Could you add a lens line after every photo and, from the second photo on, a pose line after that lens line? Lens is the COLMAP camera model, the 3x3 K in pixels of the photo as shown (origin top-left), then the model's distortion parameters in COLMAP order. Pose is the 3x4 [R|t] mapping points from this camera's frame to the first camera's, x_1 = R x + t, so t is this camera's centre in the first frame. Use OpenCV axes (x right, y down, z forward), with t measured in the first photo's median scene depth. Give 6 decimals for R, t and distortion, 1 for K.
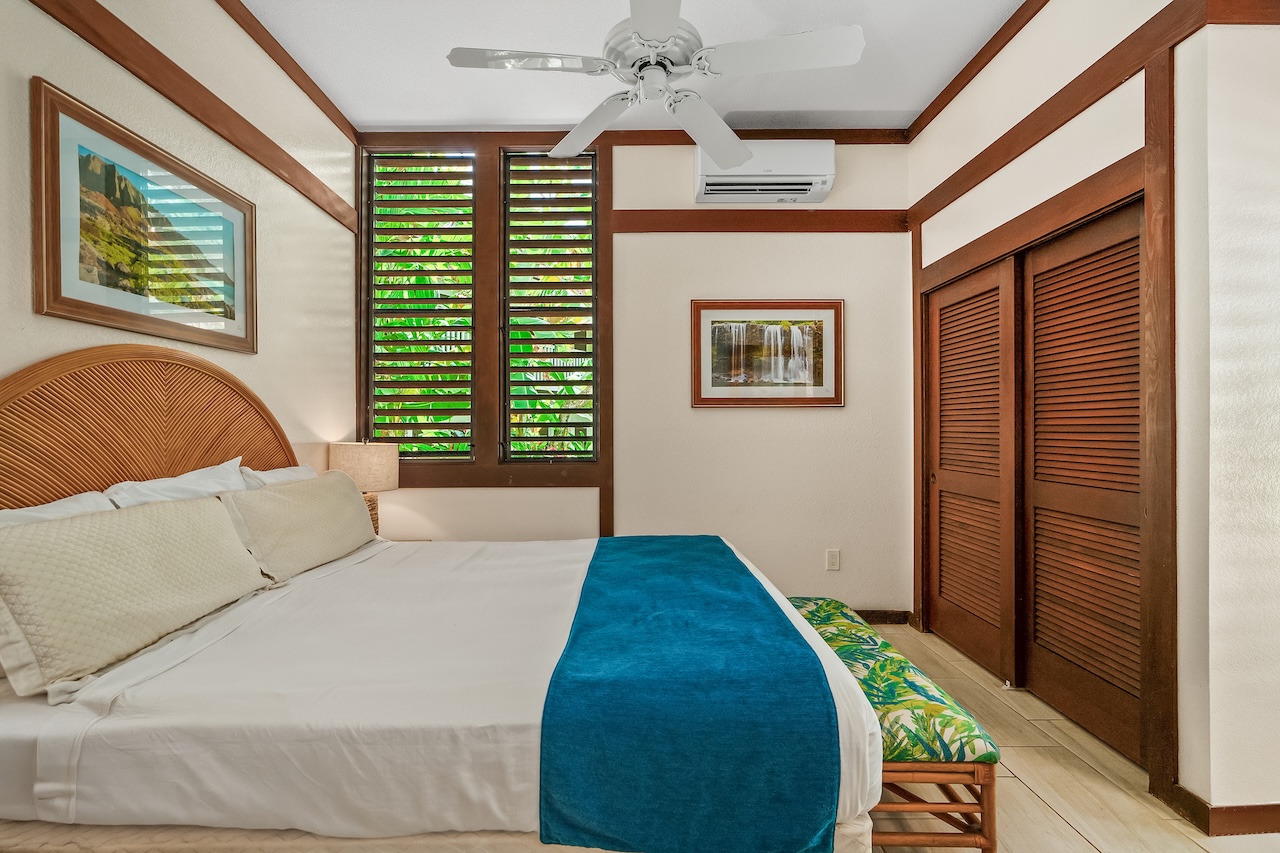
lens RADIAL K [[580.3, 0, 629.2], [0, 580.3, 428.2], [0, 0, 1]] dist [-0.008501, 0.001732]
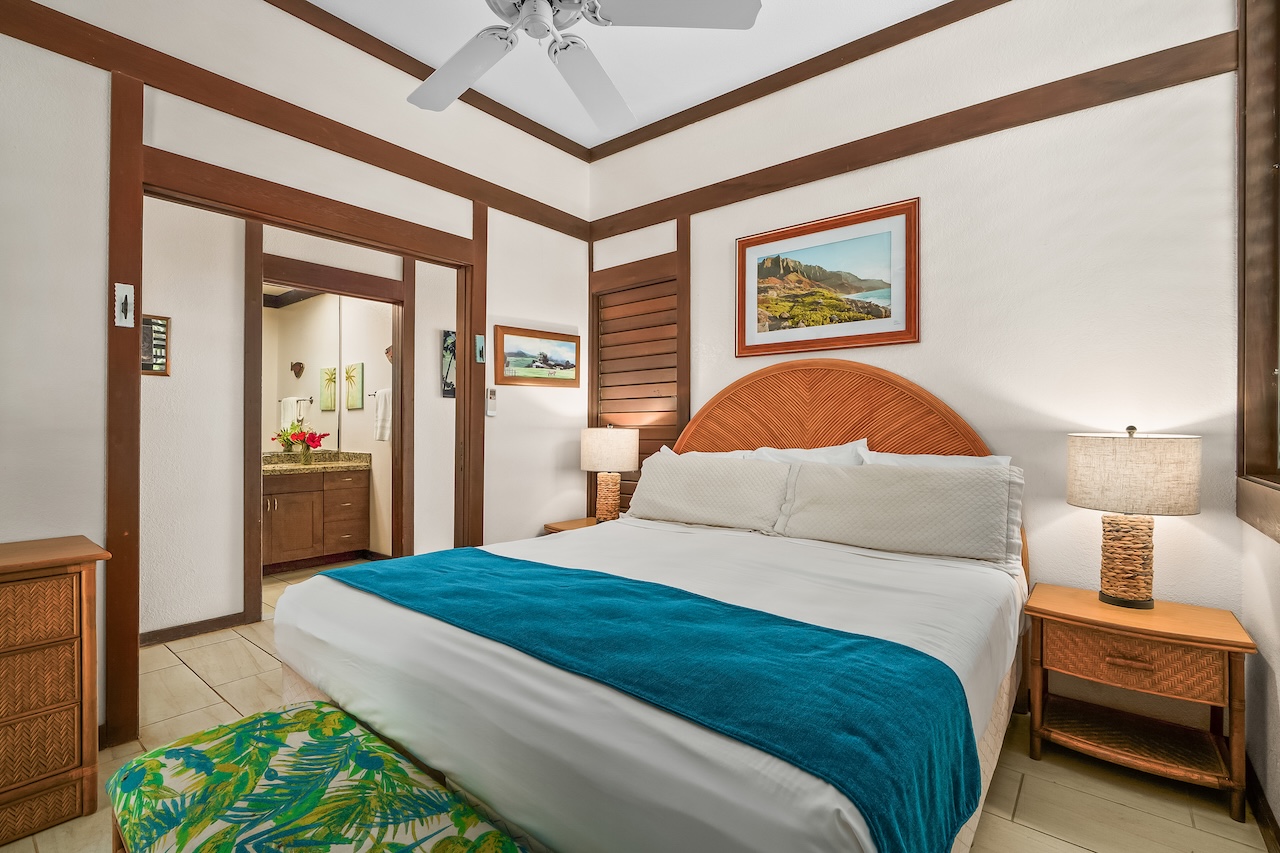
lens RADIAL K [[580.3, 0, 629.2], [0, 580.3, 428.2], [0, 0, 1]] dist [-0.008501, 0.001732]
pose [[-0.631715, 0.000584, -0.775201, 0.498874], [-0.004094, 0.999983, 0.004090, 0.024506], [0.775190, 0.005757, -0.631702, 1.301973]]
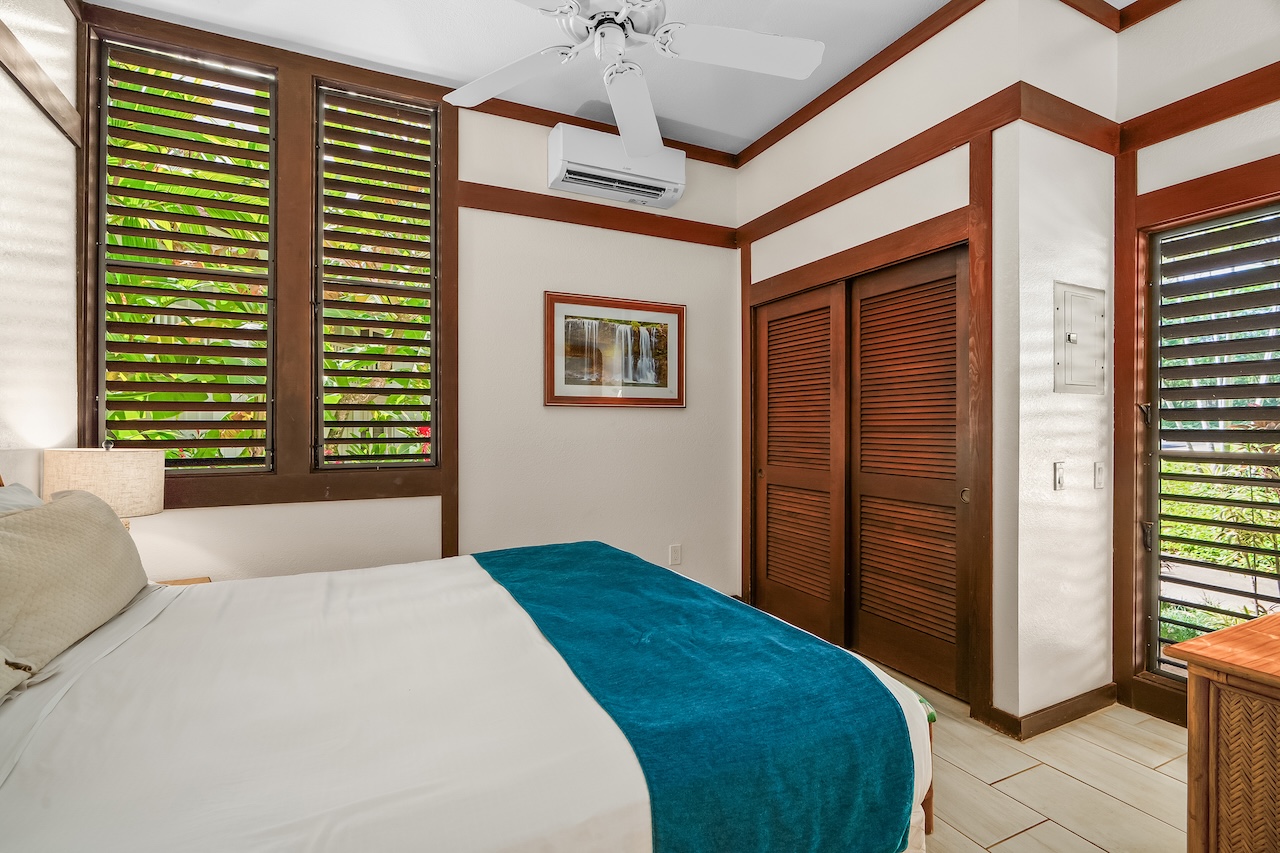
lens RADIAL K [[580.3, 0, 629.2], [0, 580.3, 428.2], [0, 0, 1]] dist [-0.008501, 0.001732]
pose [[0.905014, 0.000881, 0.425382, -0.242935], [-0.001271, 0.999999, 0.000632, -0.000665], [-0.425381, -0.001112, 0.905014, 0.134338]]
